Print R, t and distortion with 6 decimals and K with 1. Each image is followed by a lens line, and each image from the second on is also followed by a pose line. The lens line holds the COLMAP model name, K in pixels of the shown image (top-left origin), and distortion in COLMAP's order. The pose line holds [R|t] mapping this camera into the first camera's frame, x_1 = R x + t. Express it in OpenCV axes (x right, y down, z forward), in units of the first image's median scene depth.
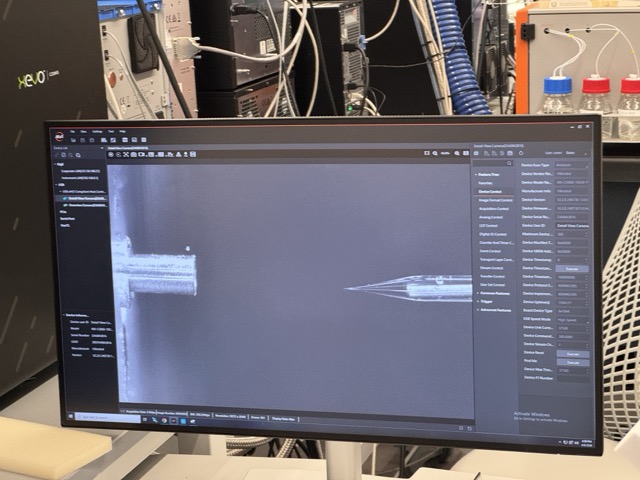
lens RADIAL K [[1471.1, 0, 316.7], [0, 1471.1, 241.7], [0, 0, 1]] dist [0.233536, 0.000000]
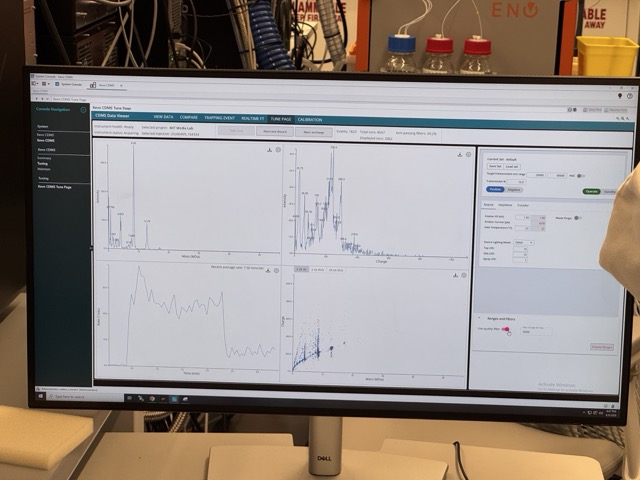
lens RADIAL K [[1471.1, 0, 318.5], [0, 1471.1, 234.3], [0, 0, 1]] dist [0.233536, 0.000000]
pose [[0.969517, 0.003939, 0.244993, -0.222525], [-0.010629, 0.999606, 0.025990, -0.005291], [-0.244794, -0.027801, 0.969176, 0.089893]]
